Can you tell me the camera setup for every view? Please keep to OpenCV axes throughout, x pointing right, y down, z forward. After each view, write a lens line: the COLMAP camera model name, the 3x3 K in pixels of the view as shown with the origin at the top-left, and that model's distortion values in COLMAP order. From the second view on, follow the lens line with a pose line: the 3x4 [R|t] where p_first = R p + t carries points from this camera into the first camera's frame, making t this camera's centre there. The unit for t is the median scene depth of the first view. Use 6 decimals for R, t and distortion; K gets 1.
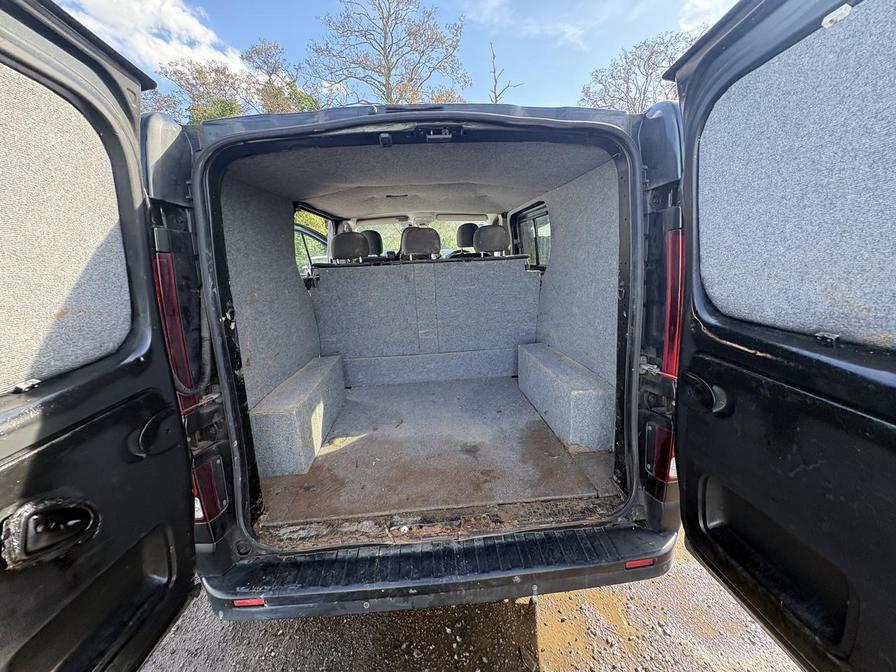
lens RADIAL K [[356.2, 0, 447.6], [0, 356.2, 336.3], [0, 0, 1]] dist [-0.000816, 0.000355]
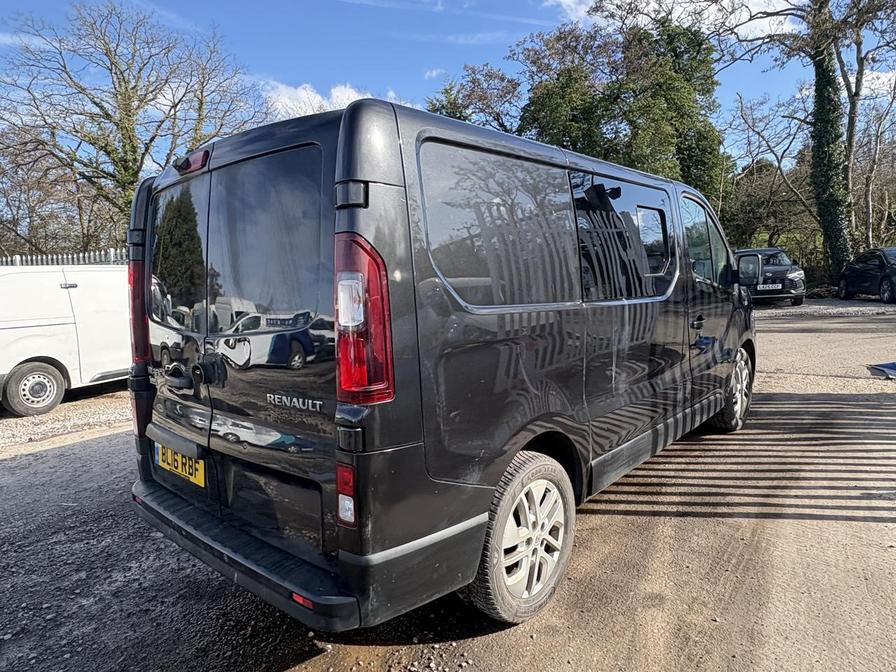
lens RADIAL K [[558.8, 0, 450.7], [0, 558.8, 334.8], [0, 0, 1]] dist [-0.001121, 0.002038]
pose [[0.704036, 0.089093, -0.704553, 1.592370], [-0.152489, 0.987924, -0.027452, -0.036469], [0.693599, 0.126764, 0.709120, 0.165008]]
